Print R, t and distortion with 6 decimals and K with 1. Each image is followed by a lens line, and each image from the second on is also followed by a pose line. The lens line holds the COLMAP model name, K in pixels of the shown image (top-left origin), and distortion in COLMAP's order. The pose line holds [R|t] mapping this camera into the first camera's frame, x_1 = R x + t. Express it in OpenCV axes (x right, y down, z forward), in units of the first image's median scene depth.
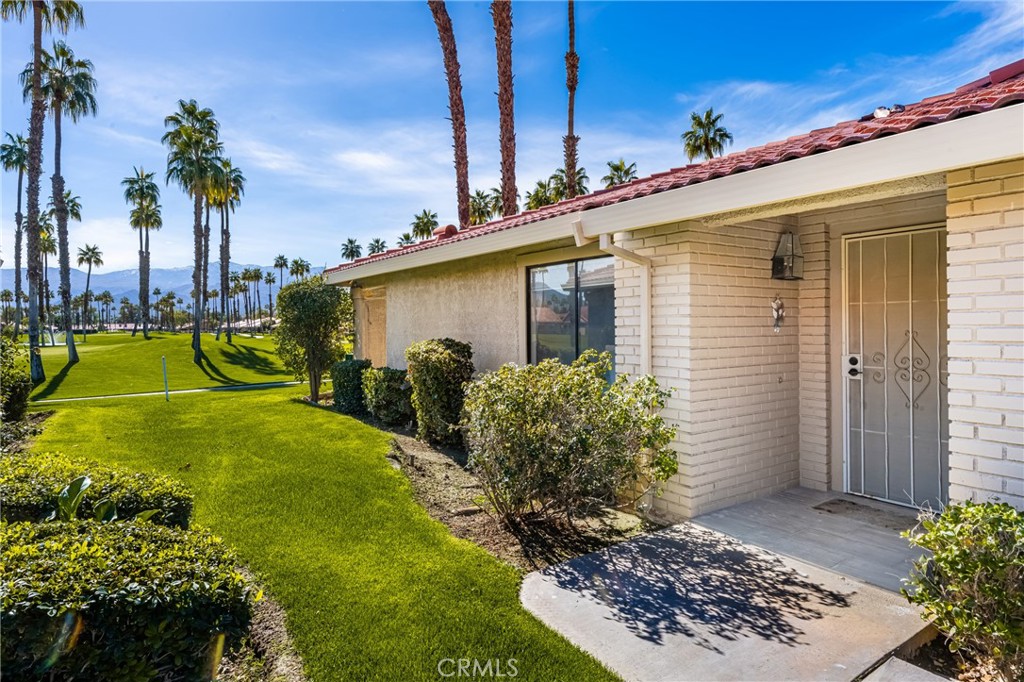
lens RADIAL K [[579.3, 0, 514.0], [0, 579.3, 334.6], [0, 0, 1]] dist [-0.005321, 0.001930]
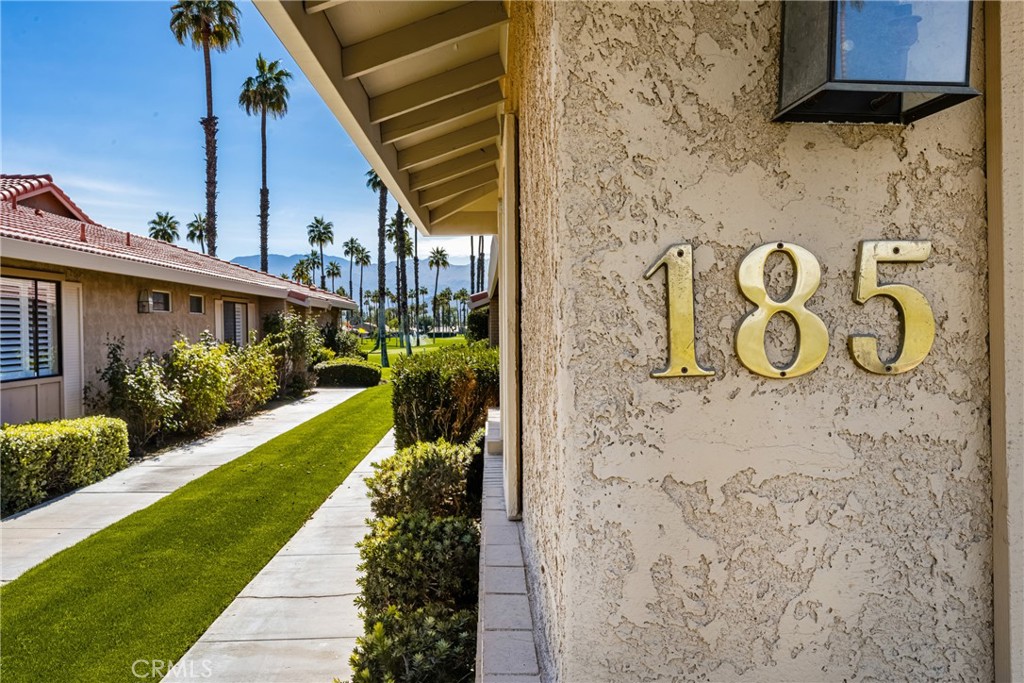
lens RADIAL K [[854.0, 0, 503.1], [0, 854.0, 338.7], [0, 0, 1]] dist [-0.004621, 0.018918]
pose [[0.838230, 0.001886, -0.545314, 0.337739], [-0.001765, 0.999998, 0.000745, 0.001099], [0.545314, 0.000338, 0.838232, -0.356368]]
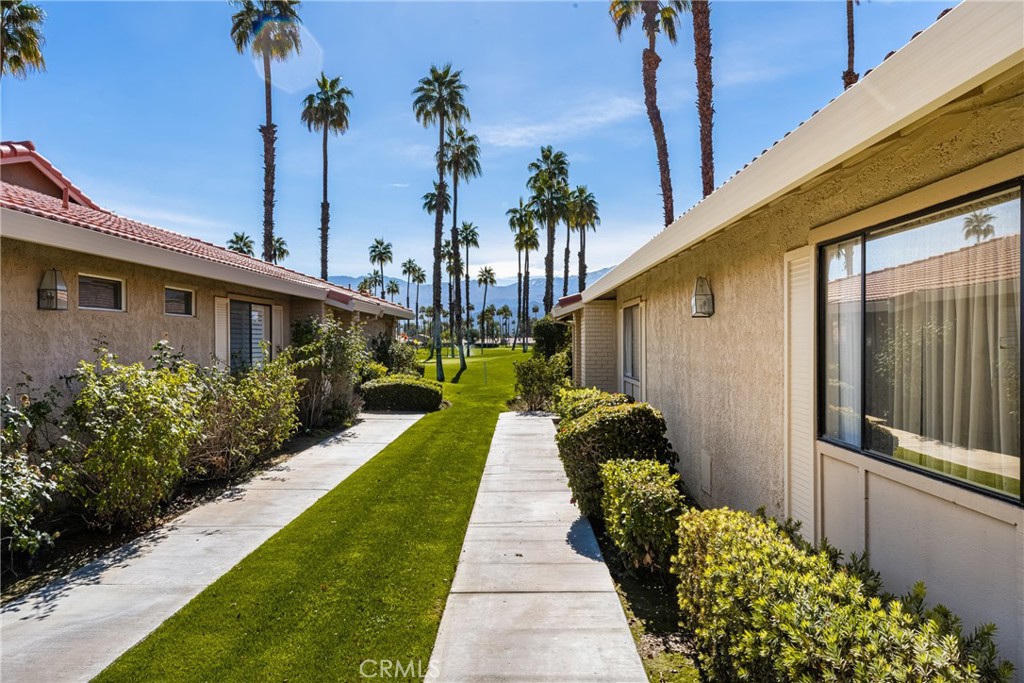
lens RADIAL K [[731.8, 0, 504.8], [0, 731.8, 340.9], [0, 0, 1]] dist [0.007067, 0.001196]
pose [[0.813289, 0.003695, -0.581848, 0.222117], [-0.011892, 0.999877, -0.010273, -0.000789], [0.581738, 0.015275, 0.813233, -0.232195]]
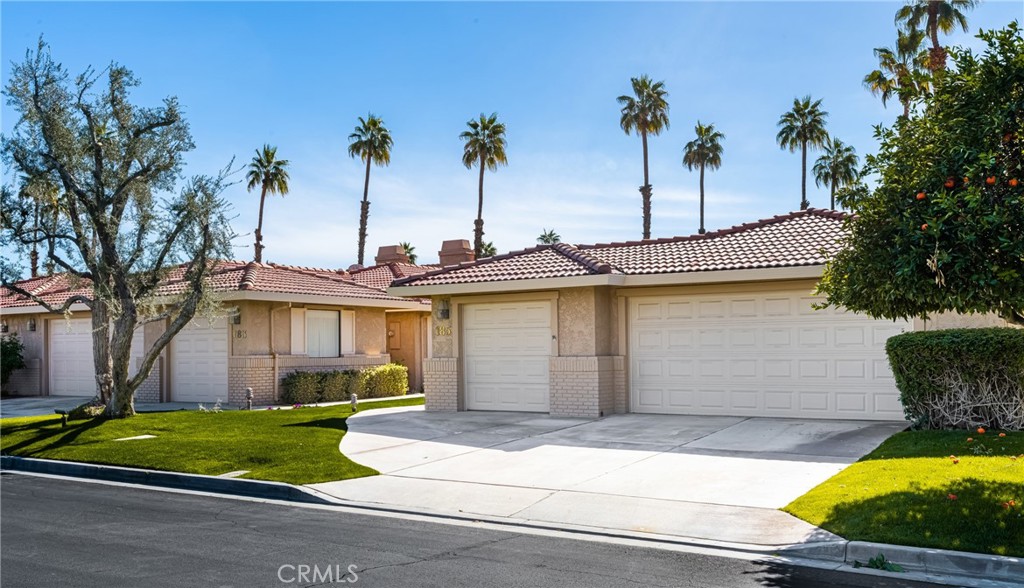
lens RADIAL K [[895.7, 0, 481.8], [0, 895.7, 322.6], [0, 0, 1]] dist [0.011089, 0.004629]
pose [[0.366478, -0.028365, -0.929994, 0.741932], [-0.005857, 0.999445, -0.032791, 0.010472], [0.930408, 0.017464, 0.366108, -0.472642]]
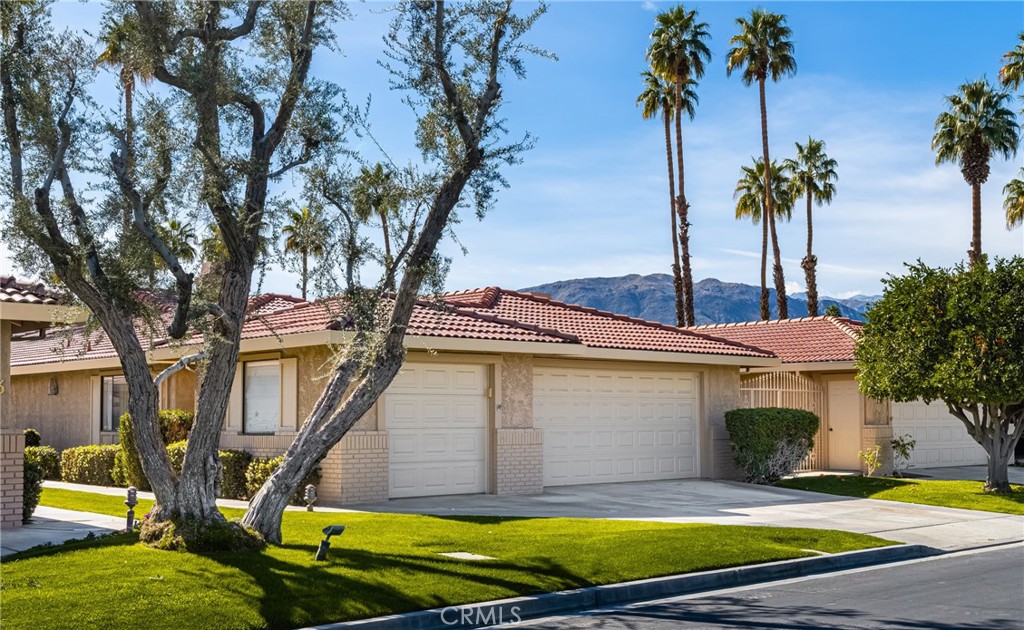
lens RADIAL K [[1224.7, 0, 514.0], [0, 1224.7, 319.5], [0, 0, 1]] dist [0.040099, 0.000000]
pose [[0.992426, 0.009686, 0.122464, 0.331343], [0.002107, 0.995398, -0.095803, 0.015802], [-0.122828, 0.095335, 0.987838, -0.780976]]
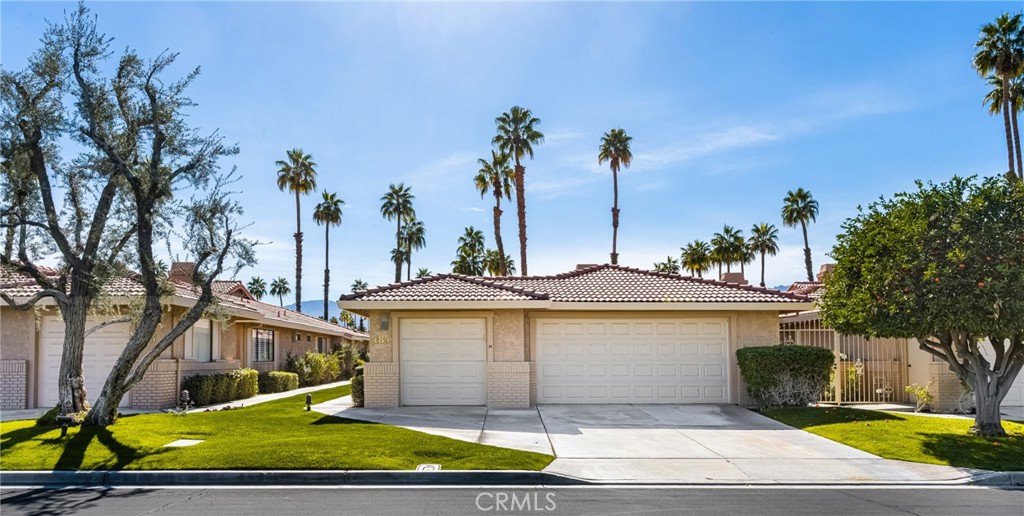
lens RADIAL K [[663.4, 0, 468.8], [0, 663.4, 334.0], [0, 0, 1]] dist [0.007595, -0.003475]
pose [[0.811967, -0.018765, -0.583401, 0.596683], [-0.010880, 0.998823, -0.047270, 0.014603], [0.583602, 0.044729, 0.810807, -0.612743]]
